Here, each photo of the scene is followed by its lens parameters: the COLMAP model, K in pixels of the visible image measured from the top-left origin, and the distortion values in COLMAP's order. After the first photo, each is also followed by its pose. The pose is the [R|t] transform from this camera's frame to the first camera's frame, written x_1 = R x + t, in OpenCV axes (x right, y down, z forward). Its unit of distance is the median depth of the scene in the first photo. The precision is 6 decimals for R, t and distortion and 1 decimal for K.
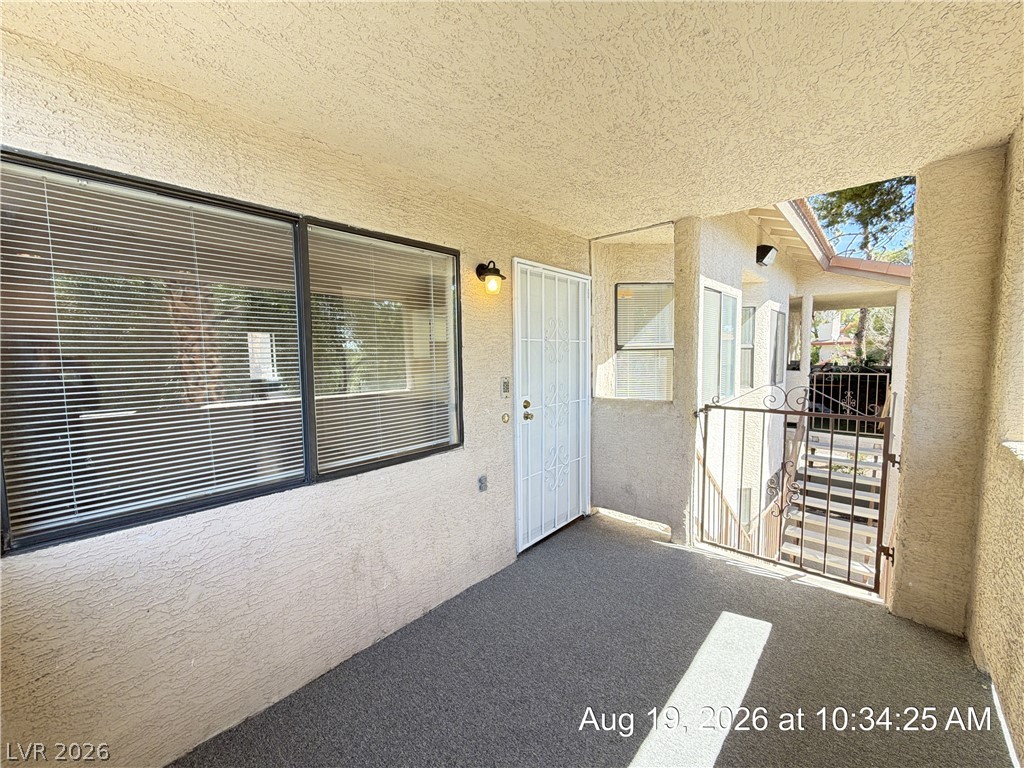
lens RADIAL K [[407.8, 0, 513.0], [0, 407.8, 383.1], [0, 0, 1]] dist [-0.001174, -0.000150]
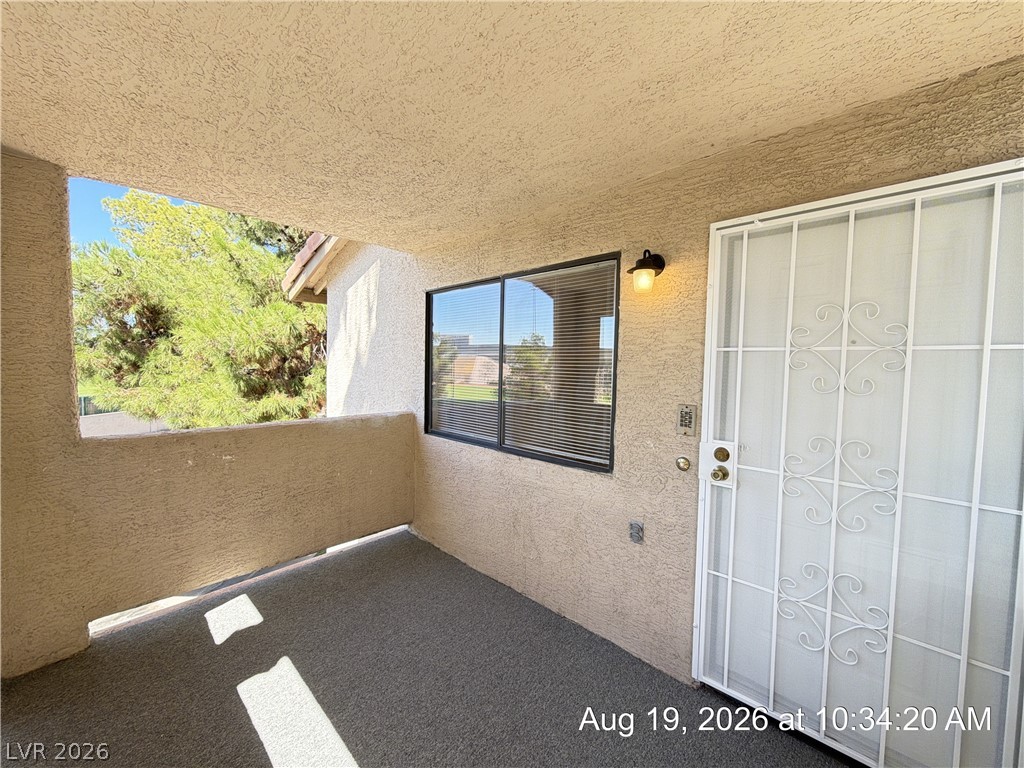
lens RADIAL K [[407.8, 0, 513.0], [0, 407.8, 383.1], [0, 0, 1]] dist [-0.001174, -0.000150]
pose [[-0.035934, 0.057947, -0.997673, 0.732607], [-0.089789, 0.994093, 0.060973, -0.072235], [0.995312, 0.091771, -0.030518, 0.785338]]
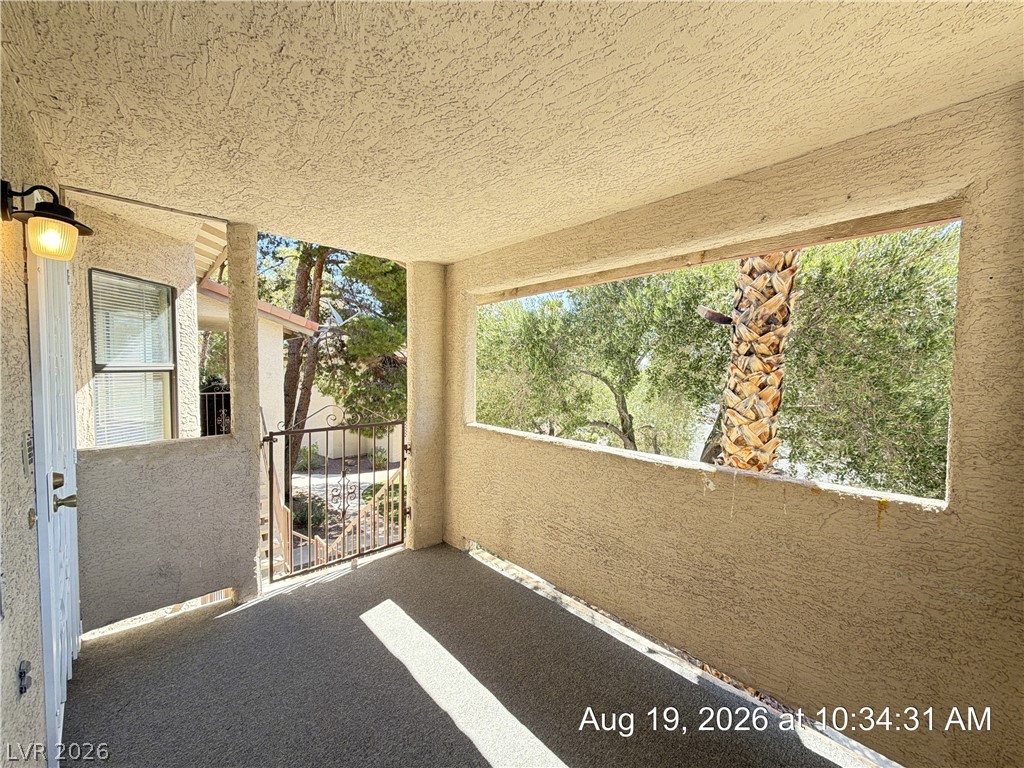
lens RADIAL K [[407.8, 0, 513.0], [0, 407.8, 383.1], [0, 0, 1]] dist [-0.001174, -0.000150]
pose [[0.080819, -0.021044, 0.996507, -0.478013], [0.064883, 0.997768, 0.015808, -0.045230], [-0.994615, 0.063379, 0.082004, 0.433060]]
